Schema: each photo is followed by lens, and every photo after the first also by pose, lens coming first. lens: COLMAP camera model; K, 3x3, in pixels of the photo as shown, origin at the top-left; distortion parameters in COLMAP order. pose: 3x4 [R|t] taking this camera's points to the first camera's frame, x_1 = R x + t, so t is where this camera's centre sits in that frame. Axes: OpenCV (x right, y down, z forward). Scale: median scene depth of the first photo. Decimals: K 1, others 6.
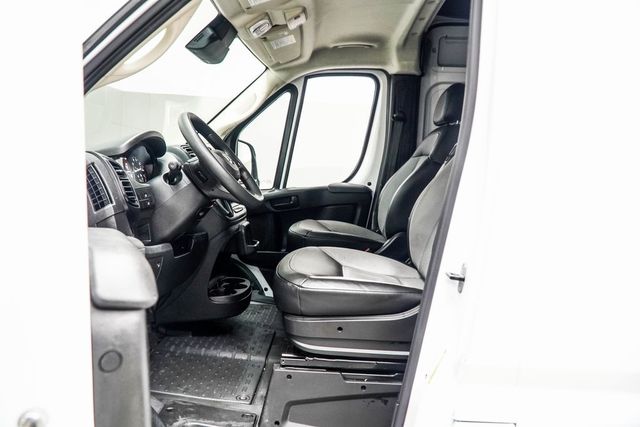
lens RADIAL K [[524.8, 0, 310.5], [0, 524.8, 215.5], [0, 0, 1]] dist [-0.009043, -0.007829]
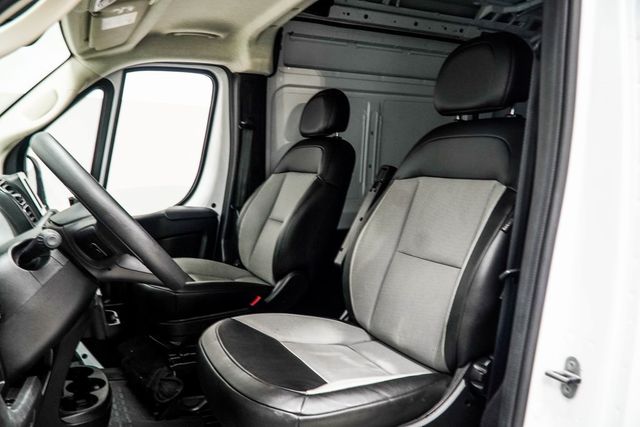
lens RADIAL K [[524.8, 0, 310.5], [0, 524.8, 215.5], [0, 0, 1]] dist [-0.009043, -0.007829]
pose [[0.883984, -0.071710, 0.461984, -0.140171], [0.067011, 0.997398, 0.026595, -0.059249], [-0.462689, 0.007449, 0.886489, 0.215577]]
